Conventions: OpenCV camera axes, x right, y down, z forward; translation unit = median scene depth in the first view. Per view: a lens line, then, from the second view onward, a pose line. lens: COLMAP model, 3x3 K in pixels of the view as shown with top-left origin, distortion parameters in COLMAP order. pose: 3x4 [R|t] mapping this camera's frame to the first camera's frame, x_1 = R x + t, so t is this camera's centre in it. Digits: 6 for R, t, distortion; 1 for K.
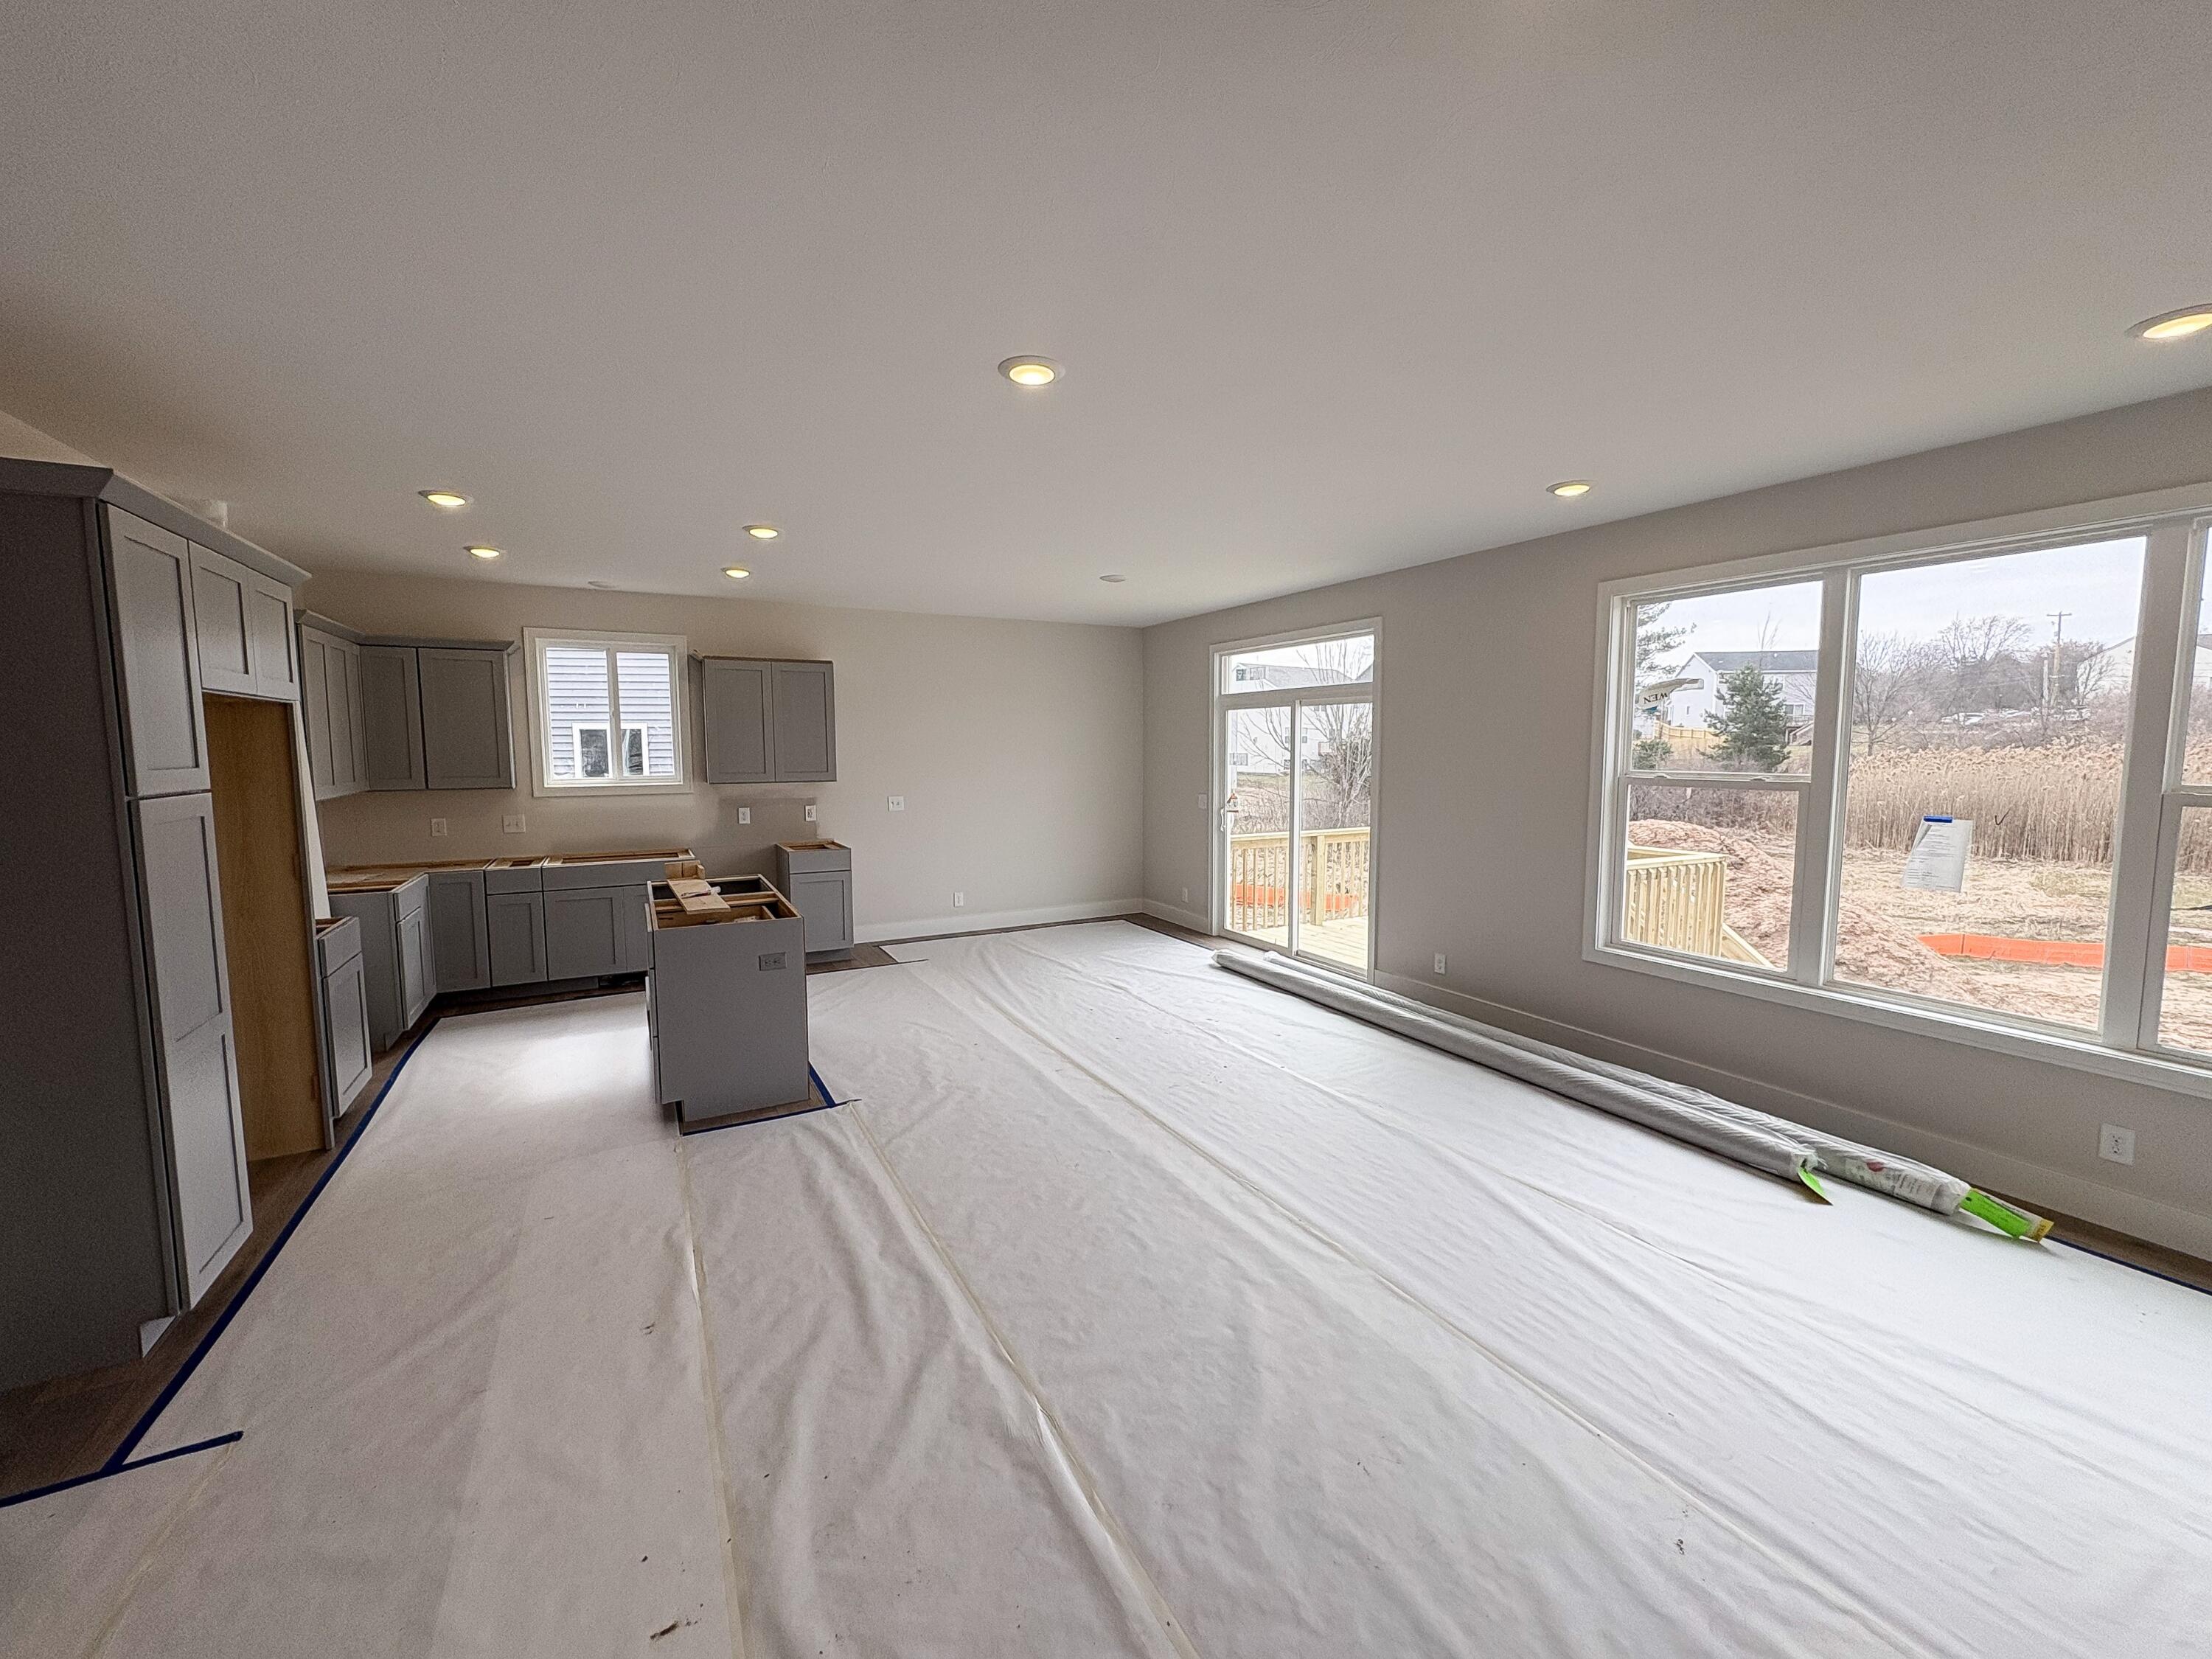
lens RADIAL K [[892.2, 0, 1110.3], [0, 892.2, 828.4], [0, 0, 1]] dist [-0.002125, 0.000299]
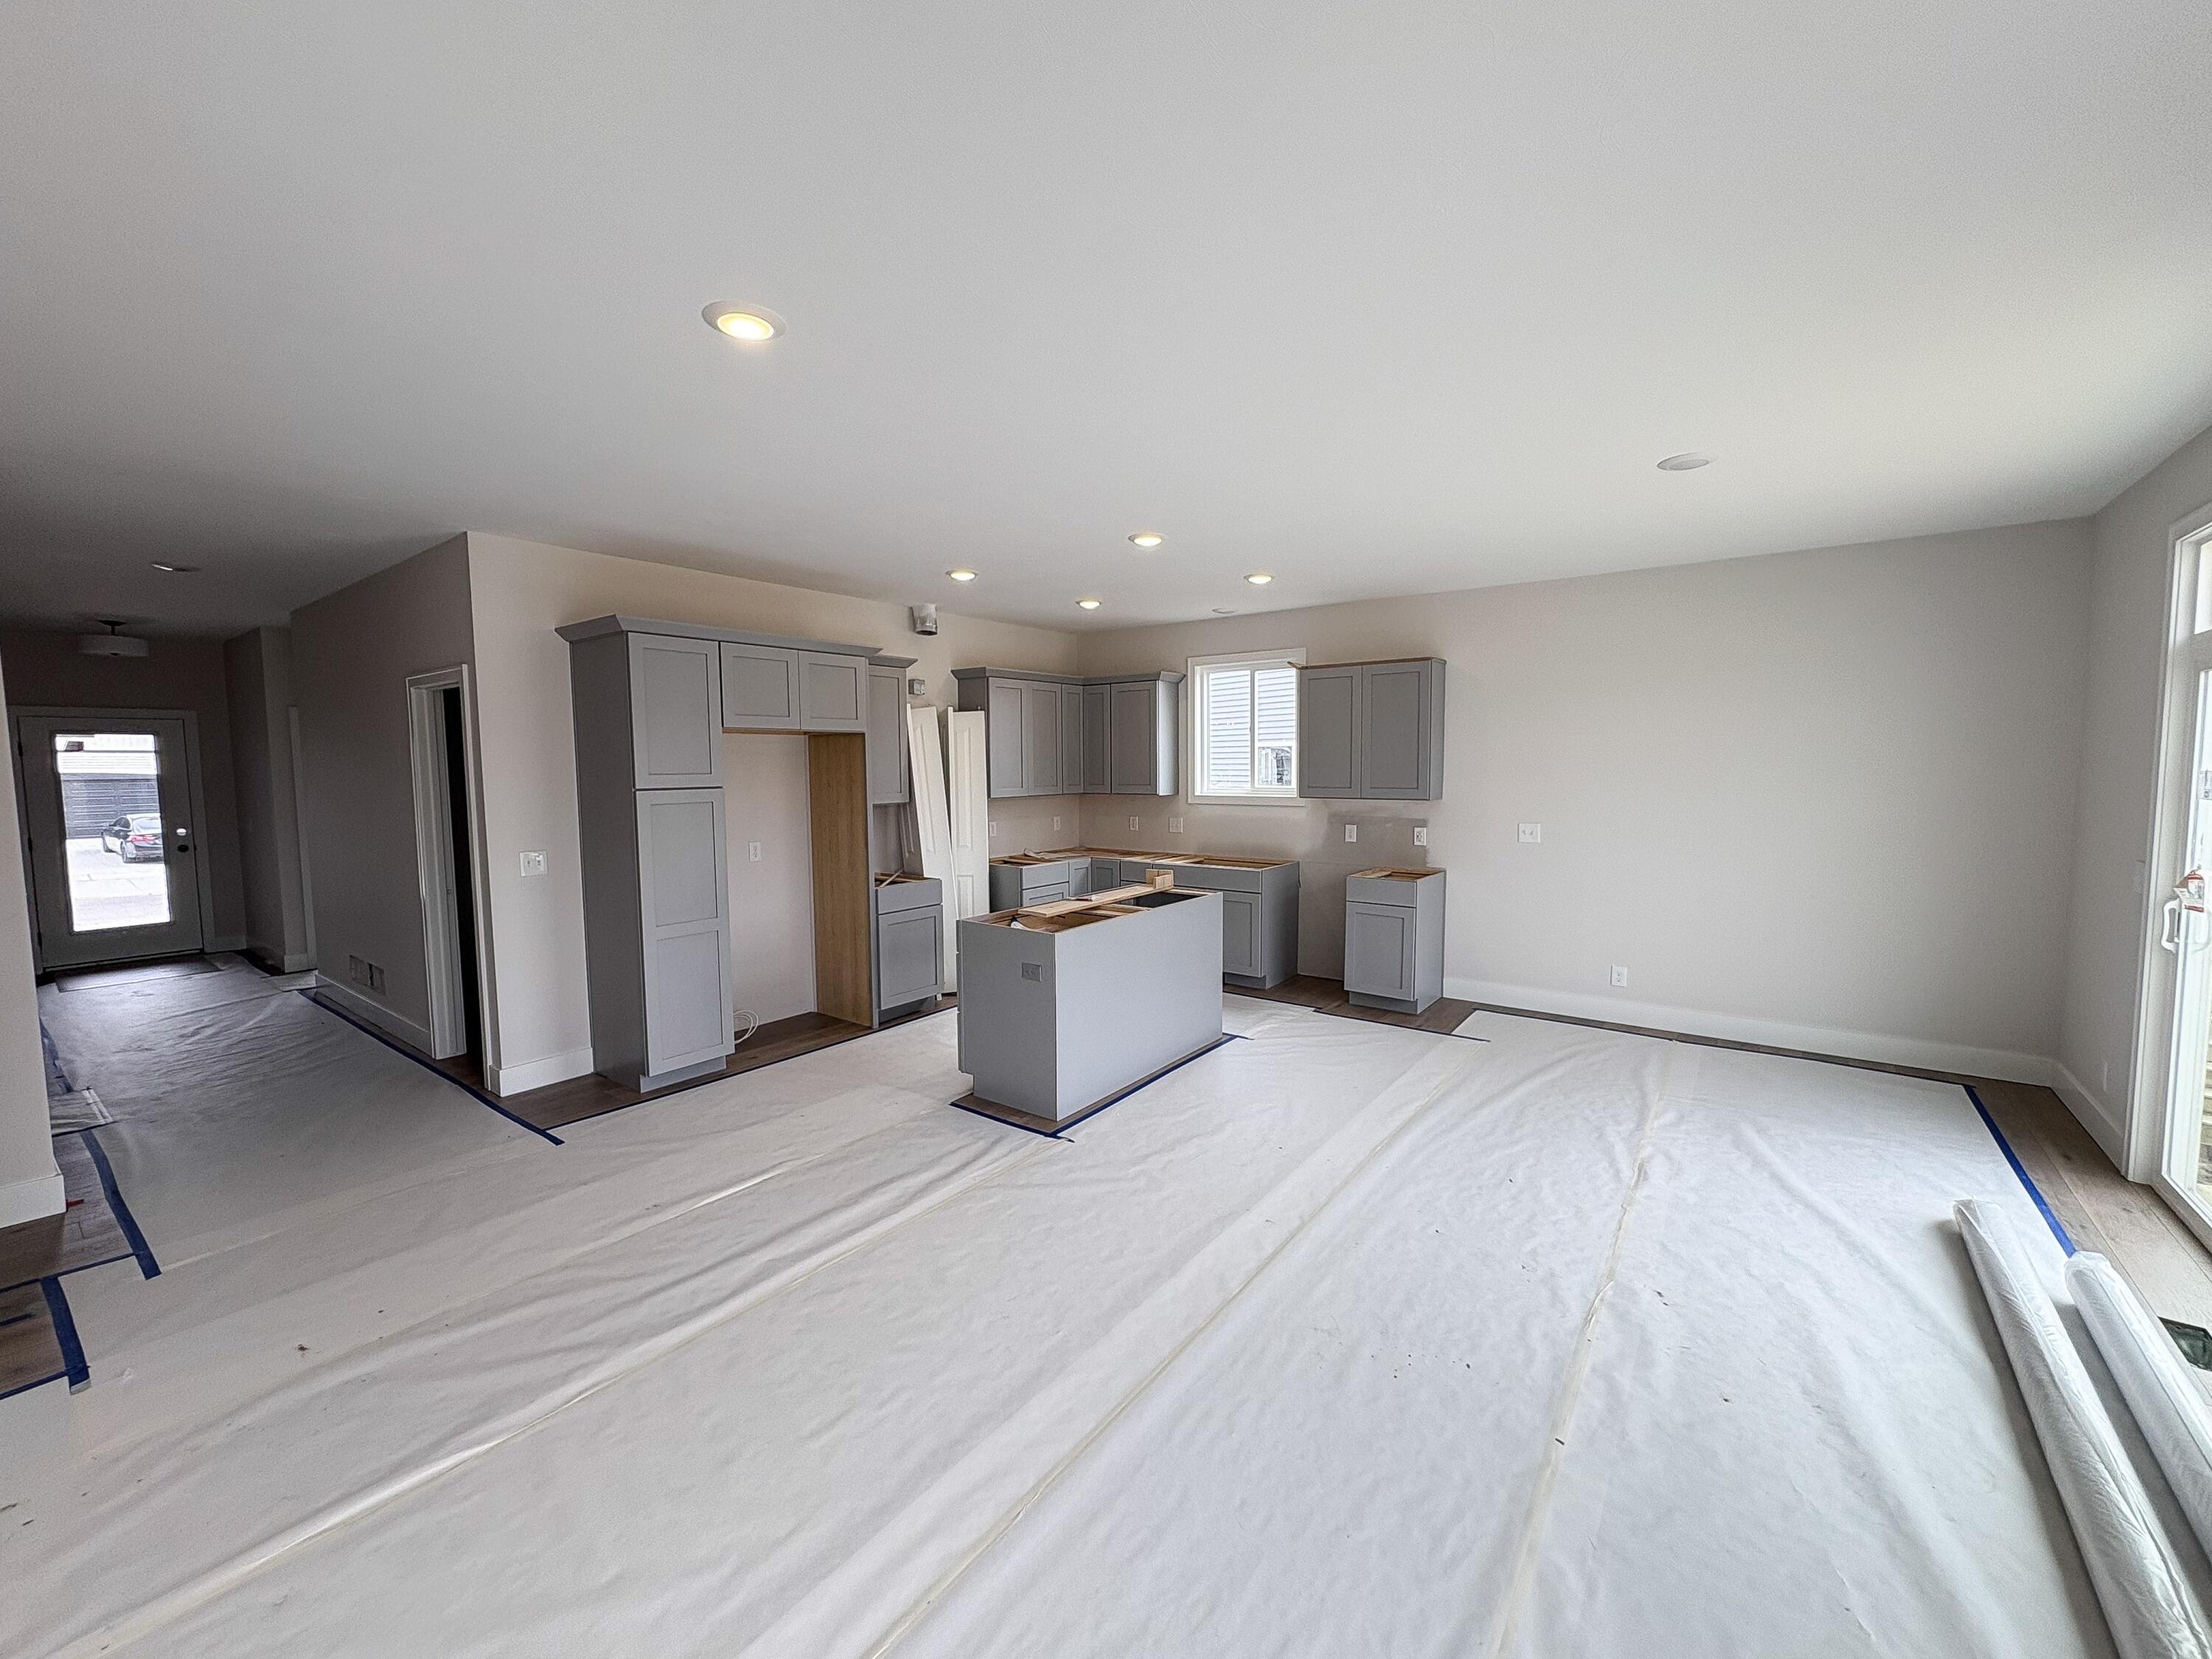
lens RADIAL K [[892.2, 0, 1110.3], [0, 892.2, 828.4], [0, 0, 1]] dist [-0.002125, 0.000299]
pose [[0.405987, 0.067819, -0.911359, 0.454710], [-0.079645, 0.996074, 0.038643, -0.047488], [0.910402, 0.056897, 0.409794, 0.521610]]
